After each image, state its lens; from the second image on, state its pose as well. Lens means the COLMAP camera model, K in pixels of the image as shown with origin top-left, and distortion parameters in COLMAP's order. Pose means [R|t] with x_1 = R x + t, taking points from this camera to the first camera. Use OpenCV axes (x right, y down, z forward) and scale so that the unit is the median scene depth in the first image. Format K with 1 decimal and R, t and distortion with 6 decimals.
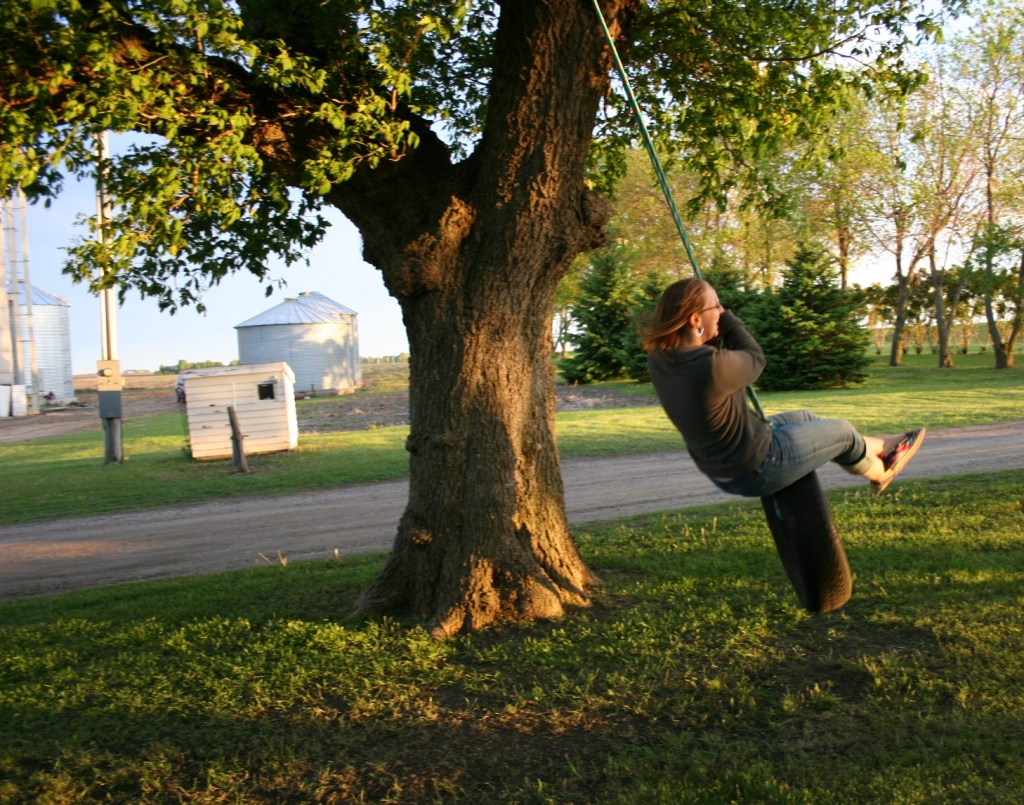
lens RADIAL K [[1075.0, 0, 640.6], [0, 1075.0, 424.8], [0, 0, 1]] dist [-0.149316, 0.124103]
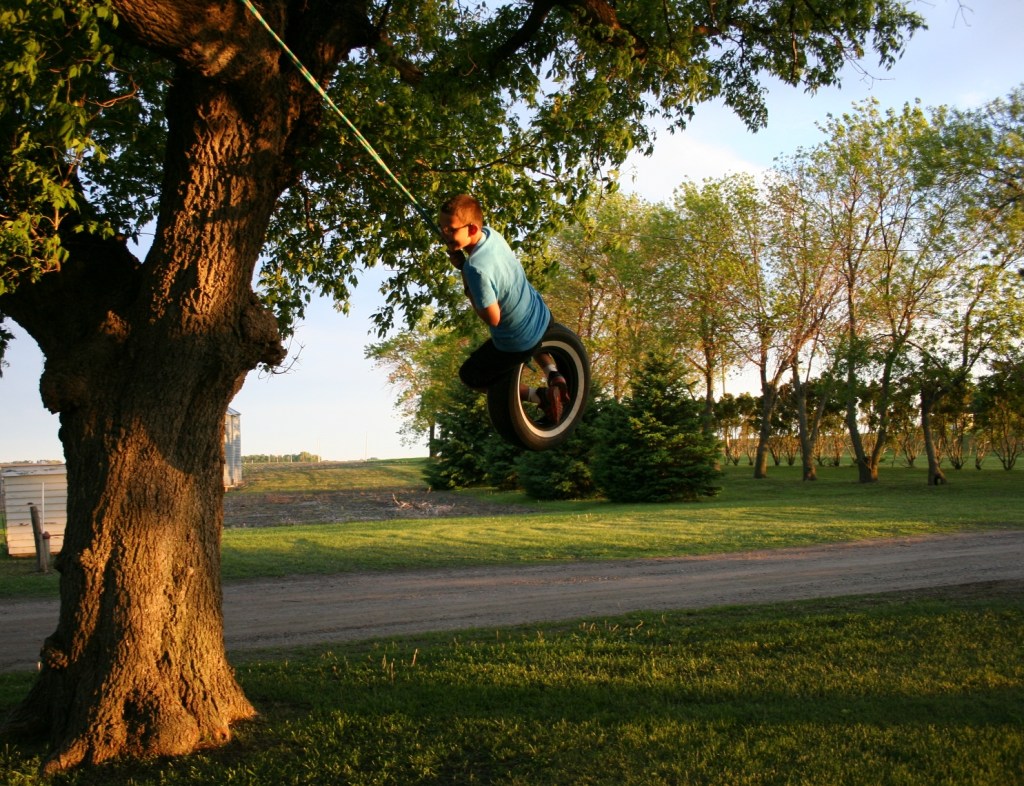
lens RADIAL K [[1041.0, 0, 512.0], [0, 1041.0, 393.0], [0, 0, 1]] dist [-0.116541, 0.026449]
pose [[0.996954, 0.015540, -0.076424, 0.143730], [-0.024912, 0.992062, -0.123257, -0.017423], [0.073901, 0.124785, 0.989428, 0.053967]]
